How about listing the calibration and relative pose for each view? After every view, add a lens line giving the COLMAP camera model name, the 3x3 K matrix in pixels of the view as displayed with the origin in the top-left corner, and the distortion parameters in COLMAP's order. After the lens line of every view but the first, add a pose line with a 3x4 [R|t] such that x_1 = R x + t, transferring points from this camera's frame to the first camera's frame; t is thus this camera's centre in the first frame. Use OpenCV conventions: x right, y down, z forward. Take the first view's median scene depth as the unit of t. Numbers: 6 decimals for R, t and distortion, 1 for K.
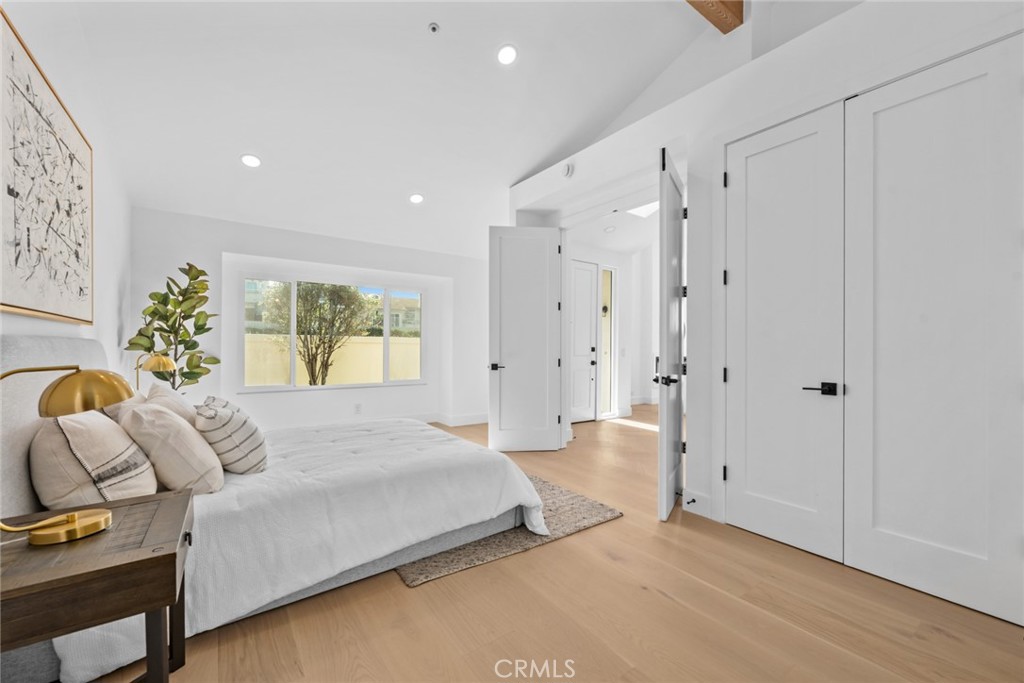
lens RADIAL K [[409.0, 0, 515.8], [0, 409.0, 338.5], [0, 0, 1]] dist [-0.010517, 0.004116]
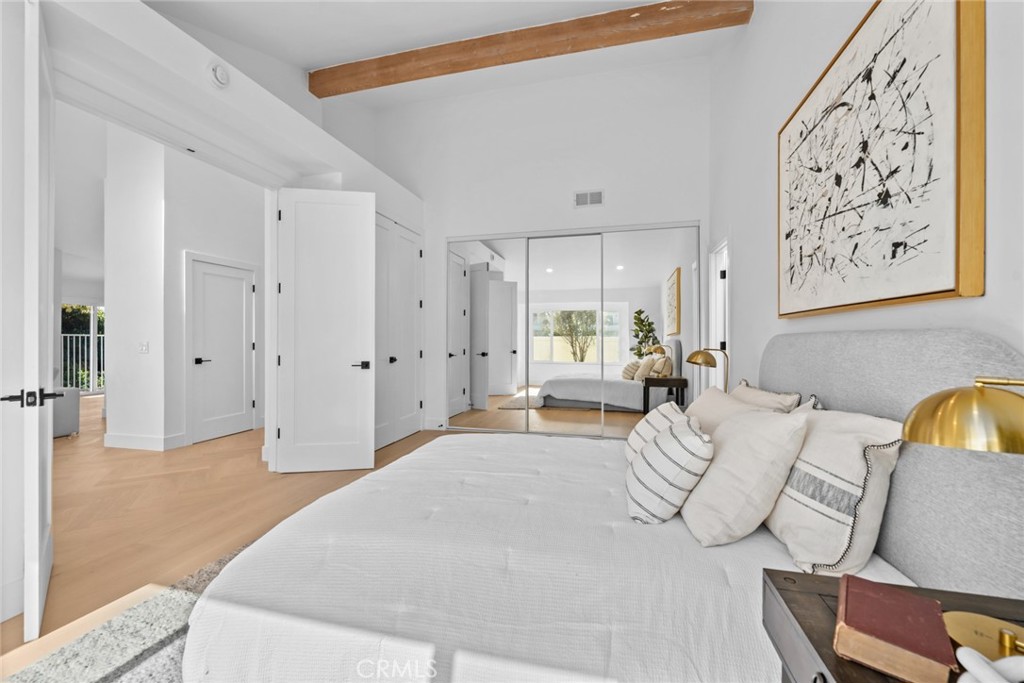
lens RADIAL K [[409.0, 0, 515.8], [0, 409.0, 338.5], [0, 0, 1]] dist [-0.010517, 0.004116]
pose [[-0.615059, -0.000666, 0.788481, -1.061185], [-0.017994, 0.999751, -0.013191, 0.021141], [-0.788276, -0.022301, -0.614918, 1.566268]]
